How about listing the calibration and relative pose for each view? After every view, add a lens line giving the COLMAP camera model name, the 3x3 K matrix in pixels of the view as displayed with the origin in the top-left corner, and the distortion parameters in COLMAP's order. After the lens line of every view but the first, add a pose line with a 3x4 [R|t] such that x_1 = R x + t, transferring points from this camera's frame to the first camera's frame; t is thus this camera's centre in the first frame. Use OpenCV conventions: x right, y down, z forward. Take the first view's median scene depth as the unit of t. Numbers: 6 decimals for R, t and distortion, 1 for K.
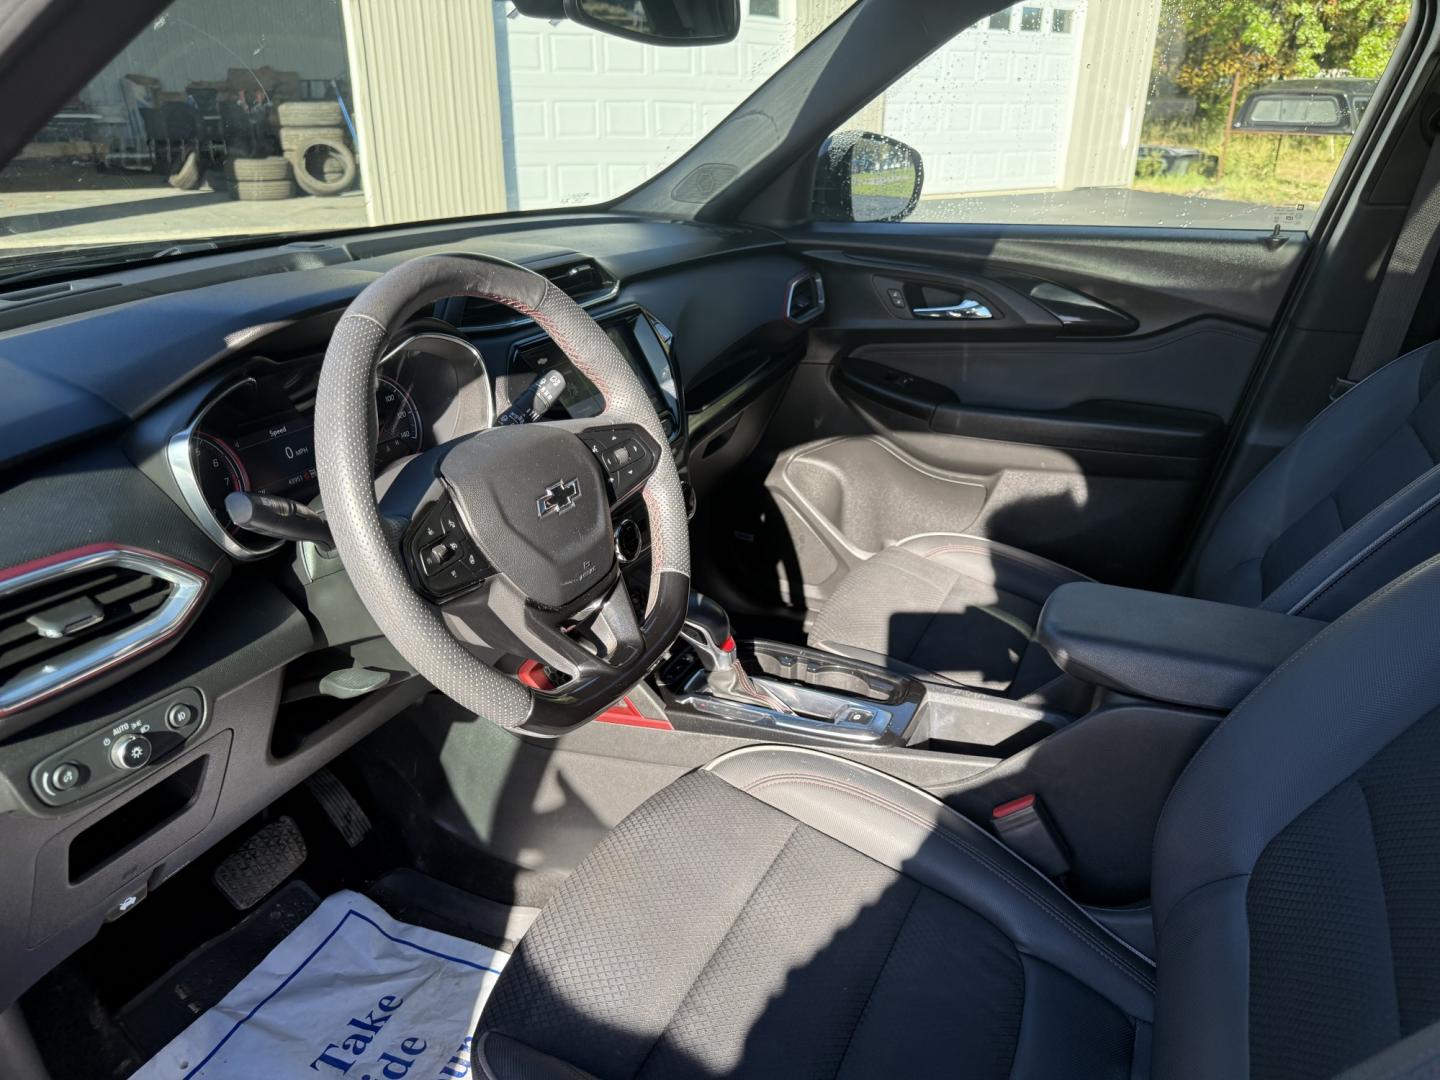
lens RADIAL K [[1035.8, 0, 706.9], [0, 1035.8, 545.0], [0, 0, 1]] dist [0.018971, -0.030340]
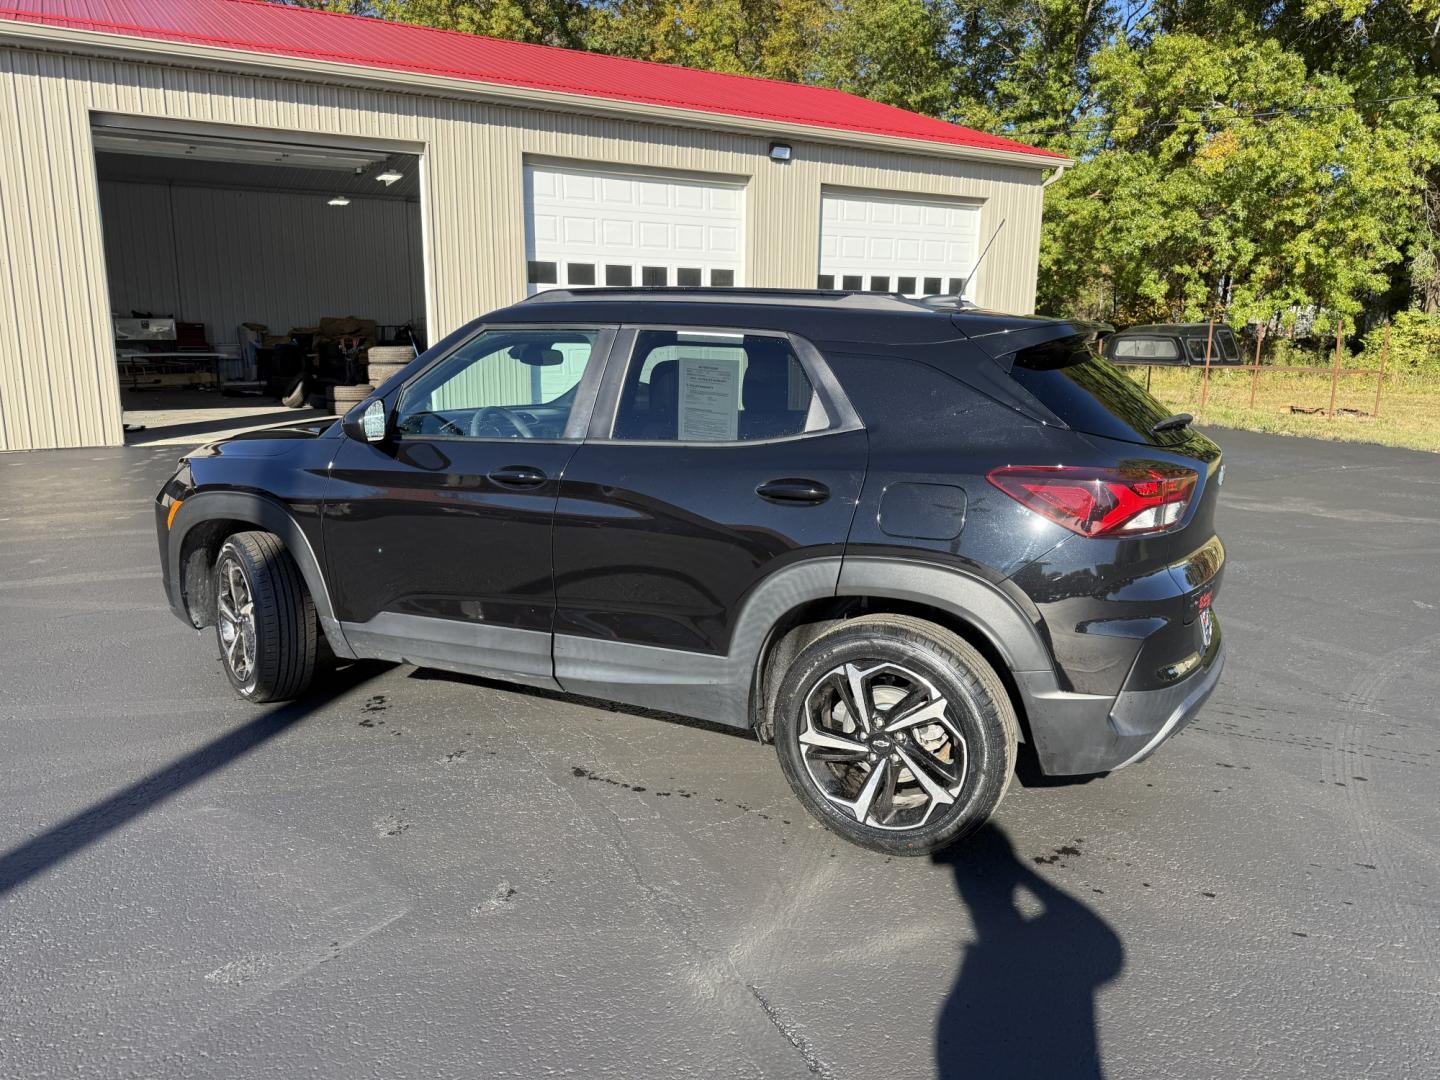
lens RADIAL K [[1035.8, 0, 721.5], [0, 1035.8, 545.4], [0, 0, 1]] dist [0.018971, -0.030340]
pose [[0.999894, 0.000585, -0.014539, 0.059447], [-0.003495, 0.979593, -0.200959, 0.087167], [0.014125, 0.200988, 0.979492, -0.236574]]
